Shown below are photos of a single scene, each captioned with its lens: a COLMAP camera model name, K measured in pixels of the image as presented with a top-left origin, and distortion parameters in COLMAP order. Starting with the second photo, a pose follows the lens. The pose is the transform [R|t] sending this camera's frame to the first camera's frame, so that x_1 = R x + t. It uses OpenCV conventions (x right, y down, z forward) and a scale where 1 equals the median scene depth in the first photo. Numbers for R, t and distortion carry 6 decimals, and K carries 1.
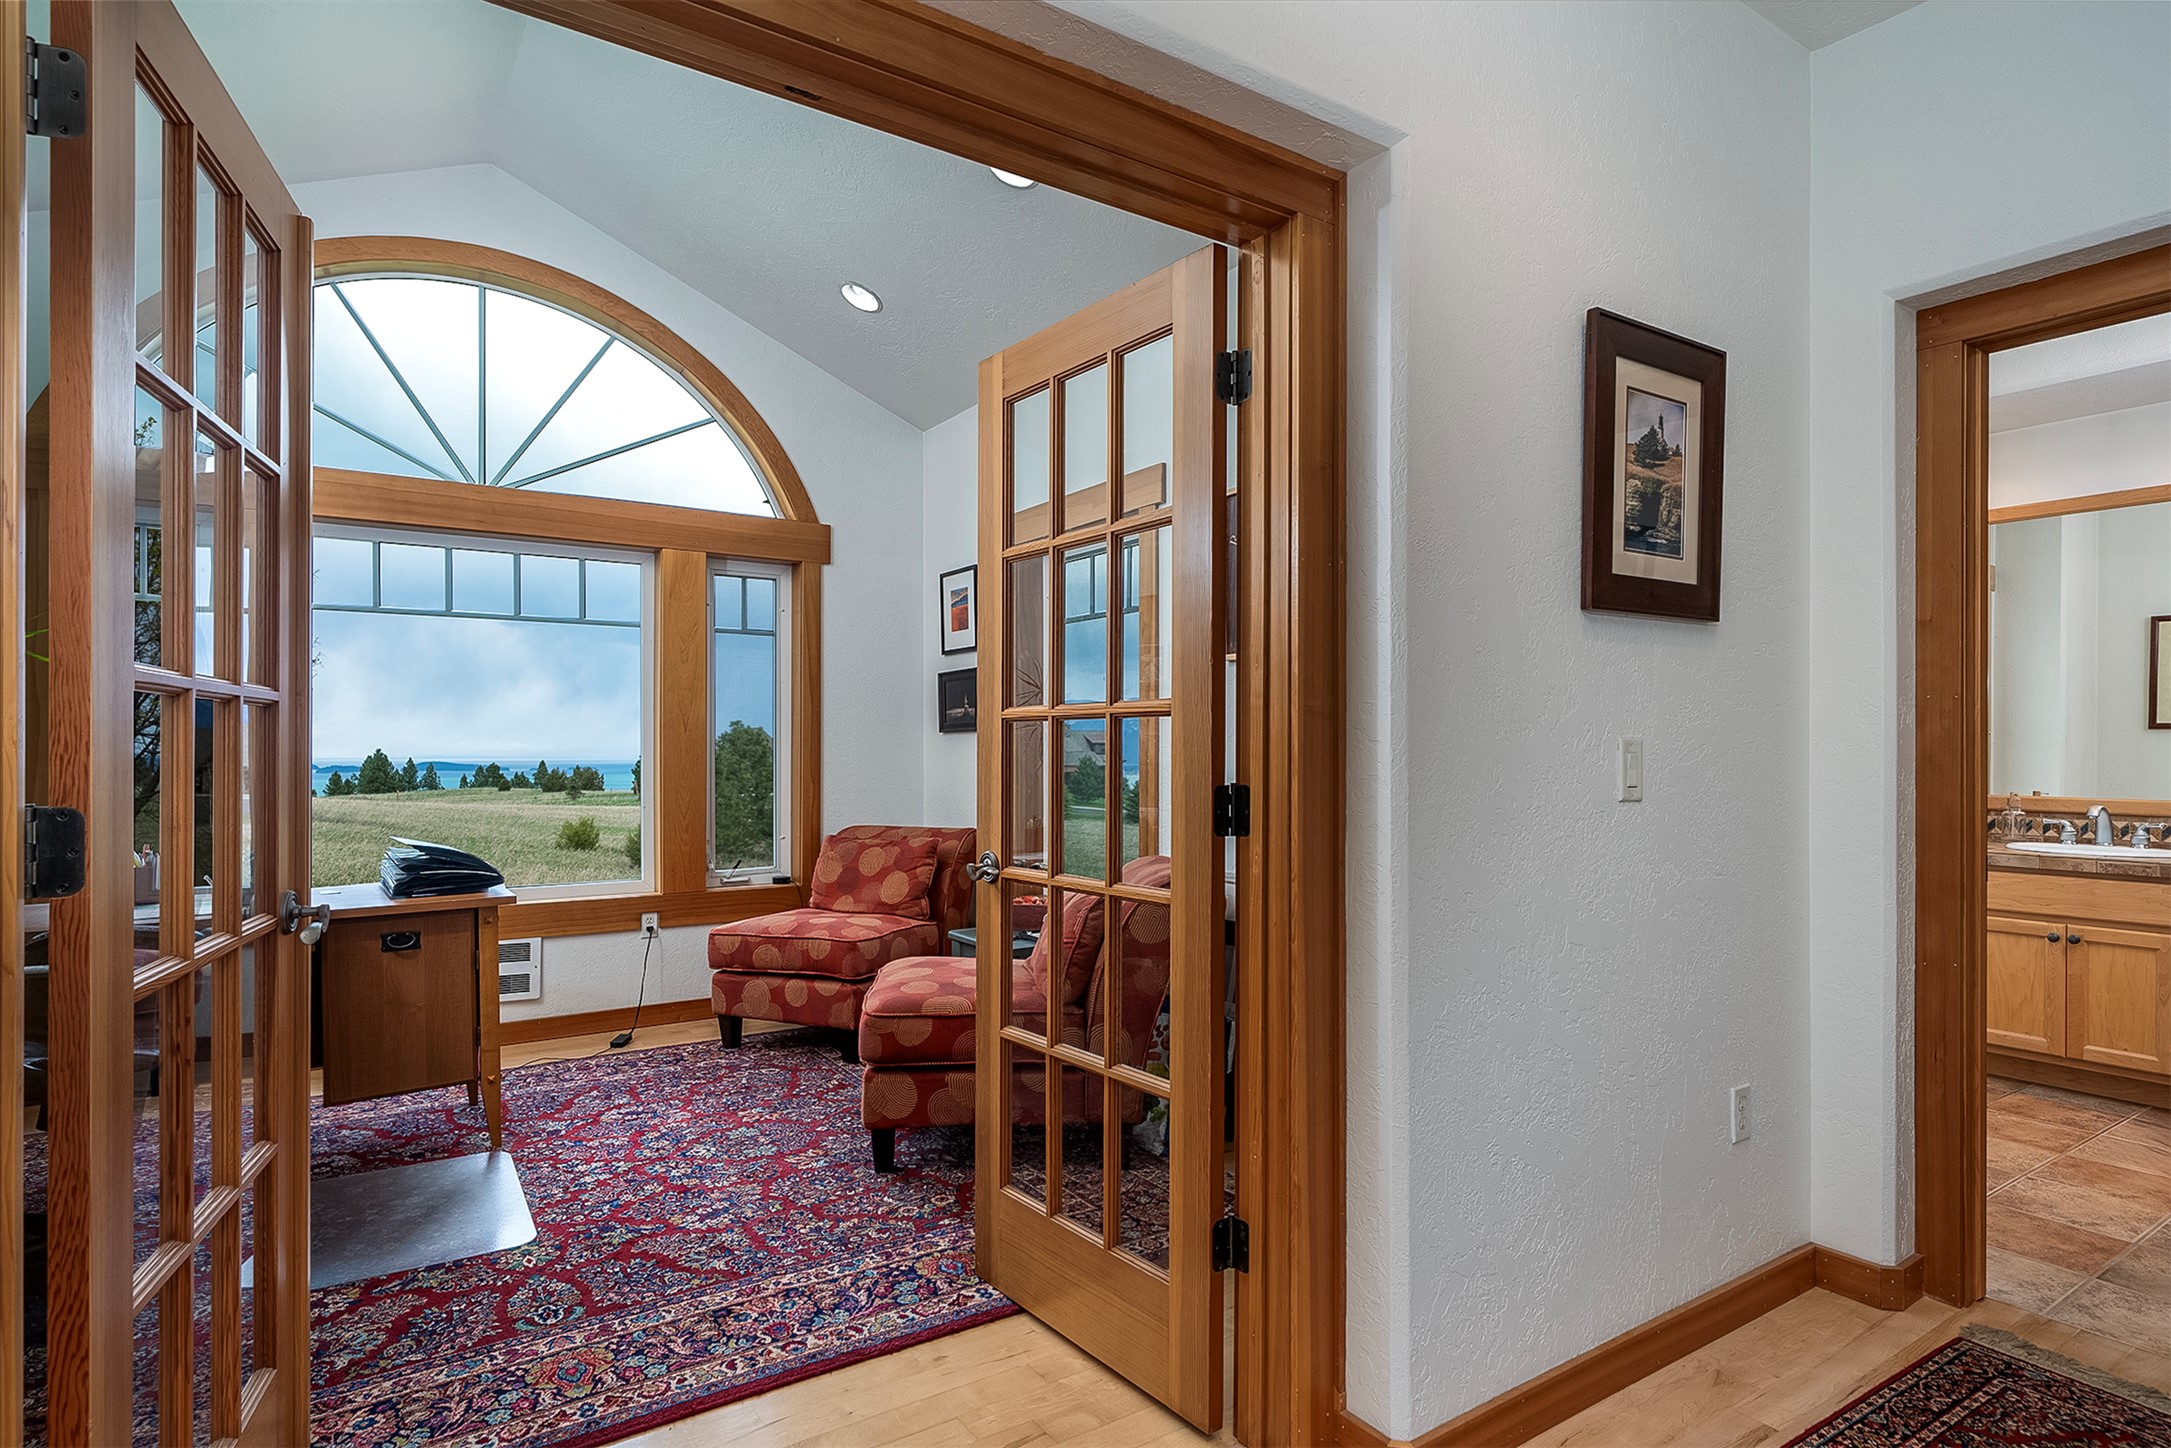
lens RADIAL K [[1161.6, 0, 1066.9], [0, 1161.6, 754.9], [0, 0, 1]] dist [0.003765, 0.001252]
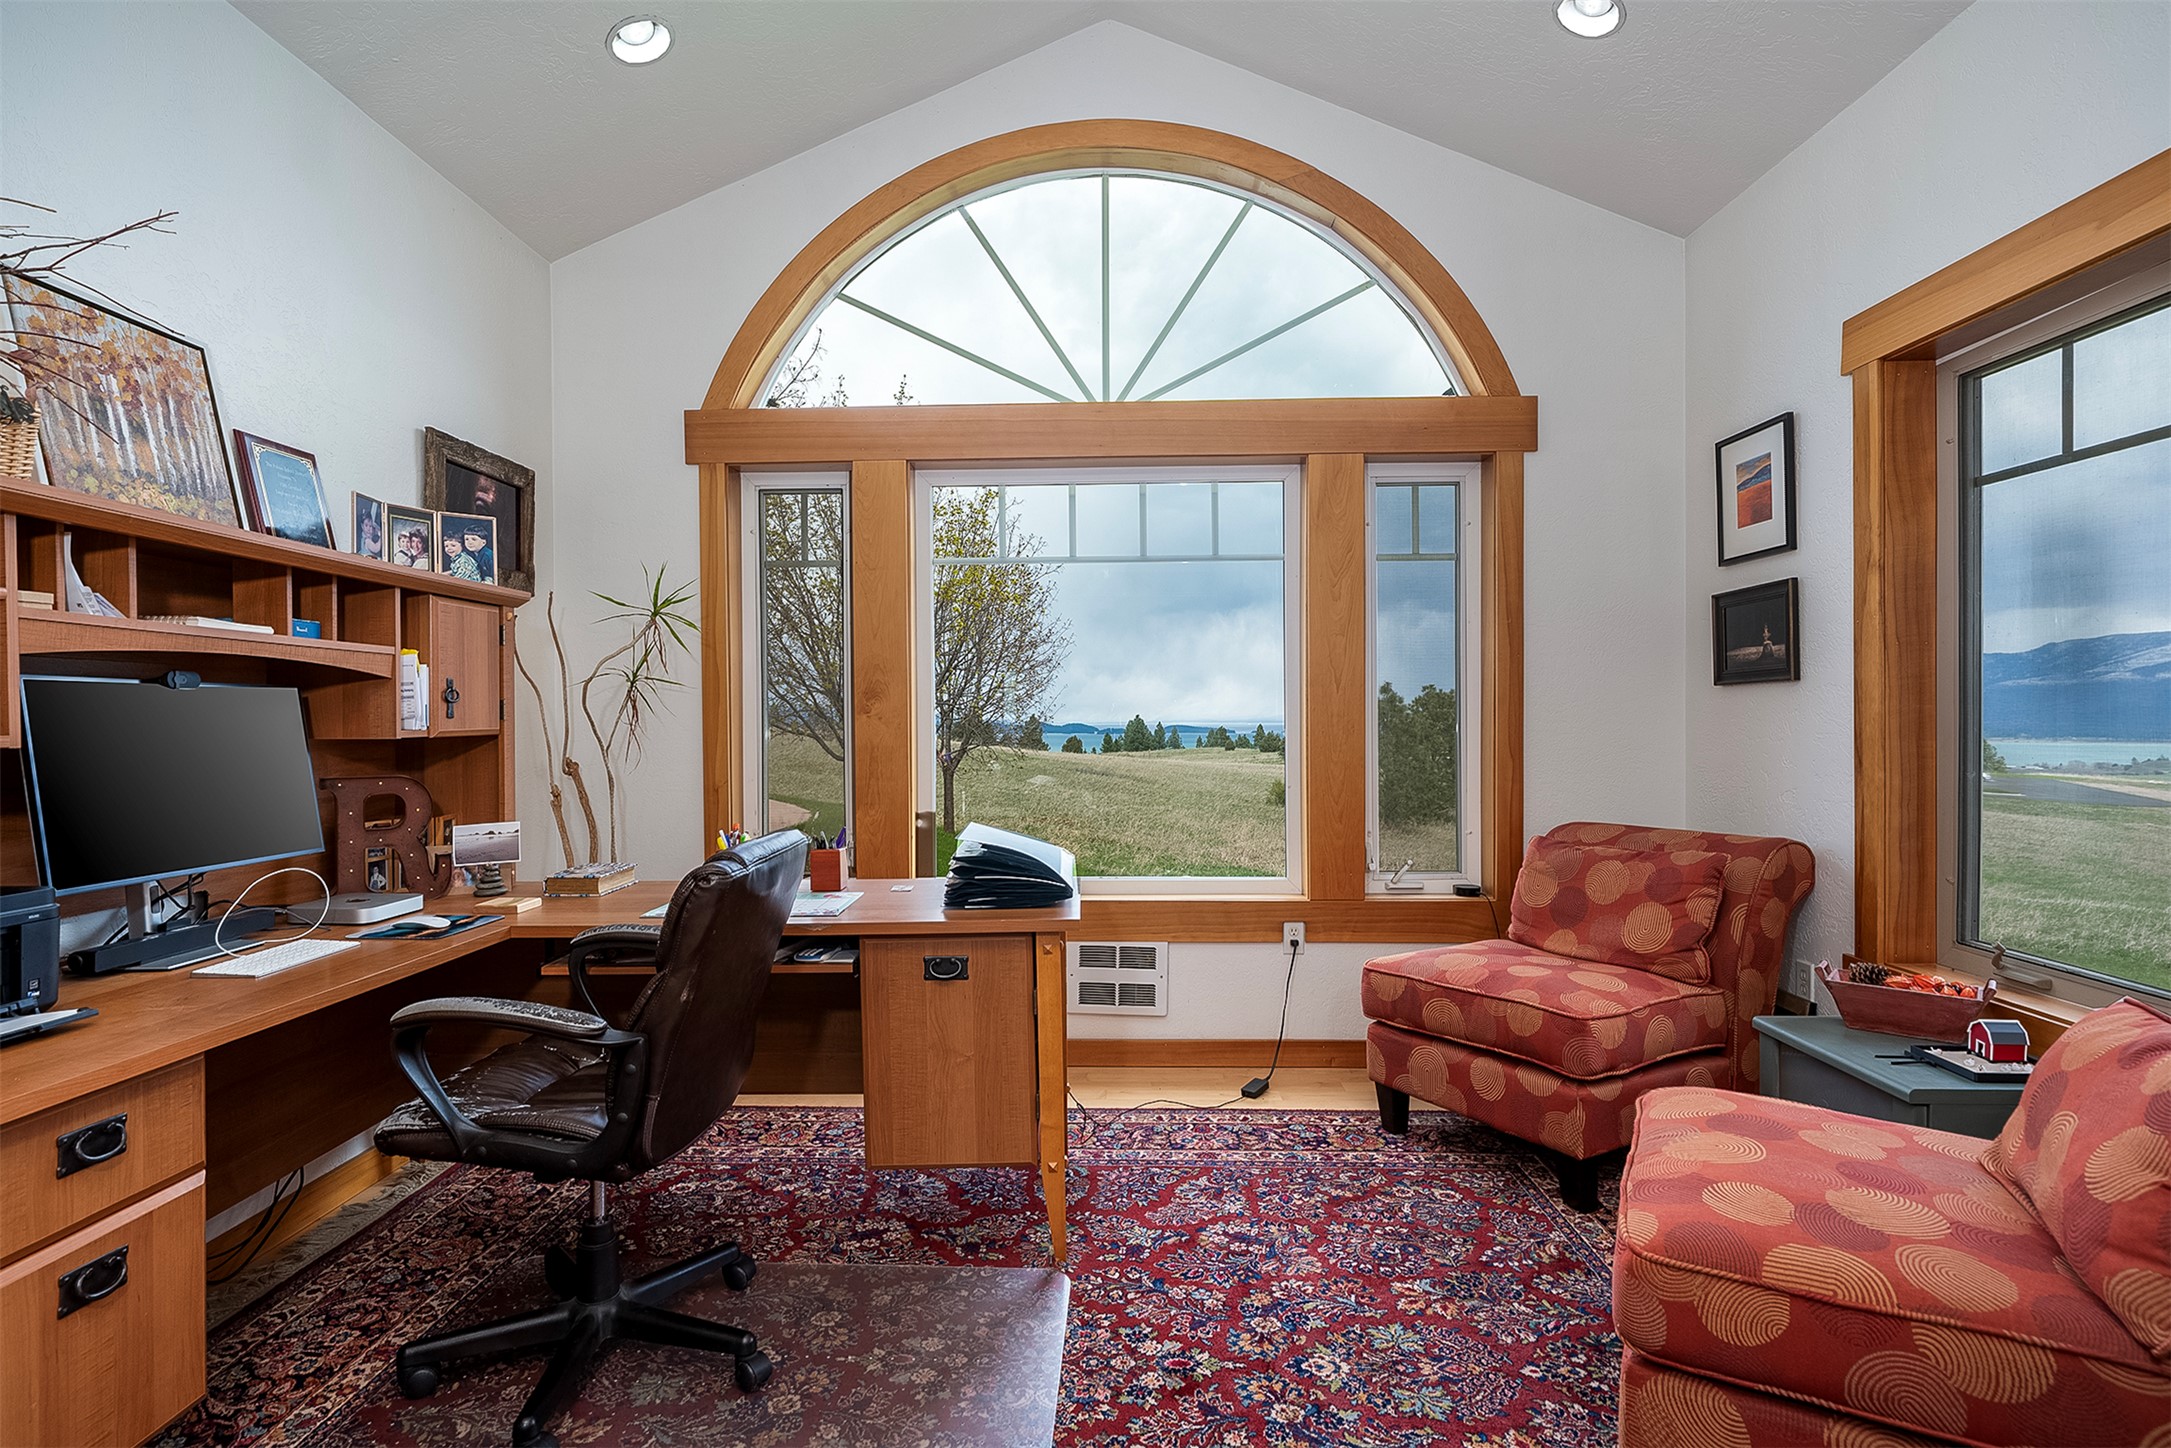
lens RADIAL K [[1105.4, 0, 1078.9], [0, 1105.4, 716.6], [0, 0, 1]] dist [0.001381, -0.001564]
pose [[0.832705, -0.003656, -0.553705, -0.071628], [0.002611, 0.999993, -0.002675, -0.001306], [0.553711, 0.000781, 0.832709, 0.321478]]
